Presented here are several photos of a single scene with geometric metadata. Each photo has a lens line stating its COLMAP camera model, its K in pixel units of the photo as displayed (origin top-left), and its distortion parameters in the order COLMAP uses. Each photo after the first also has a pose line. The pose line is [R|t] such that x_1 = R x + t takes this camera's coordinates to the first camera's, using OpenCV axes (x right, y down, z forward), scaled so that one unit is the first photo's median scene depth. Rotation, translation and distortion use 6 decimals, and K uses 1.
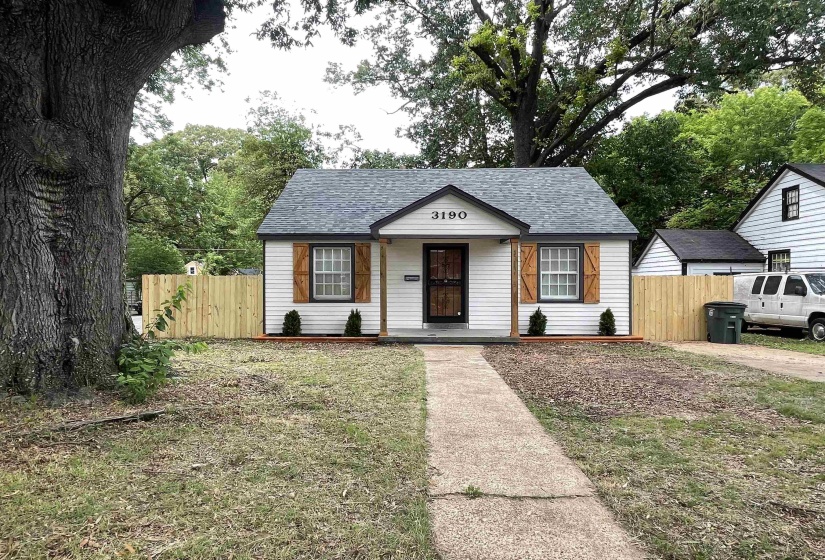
lens RADIAL K [[545.8, 0, 374.0], [0, 545.8, 280.2], [0, 0, 1]] dist [0.009413, -0.004746]
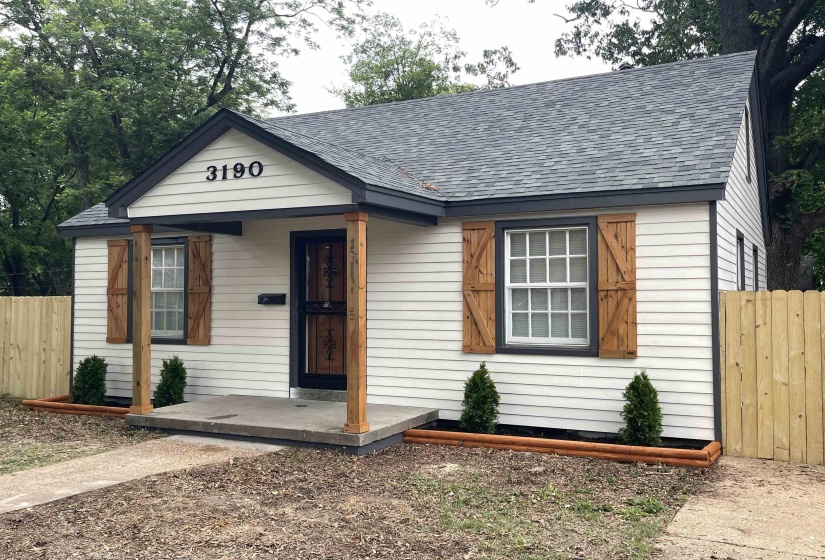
lens RADIAL K [[763.3, 0, 384.4], [0, 763.3, 262.3], [0, 0, 1]] dist [0.022425, 0.000000]
pose [[0.910801, -0.024567, -0.412113, 0.468483], [0.007690, 0.999064, -0.042560, -0.007163], [0.412773, 0.035595, 0.910138, 0.382775]]
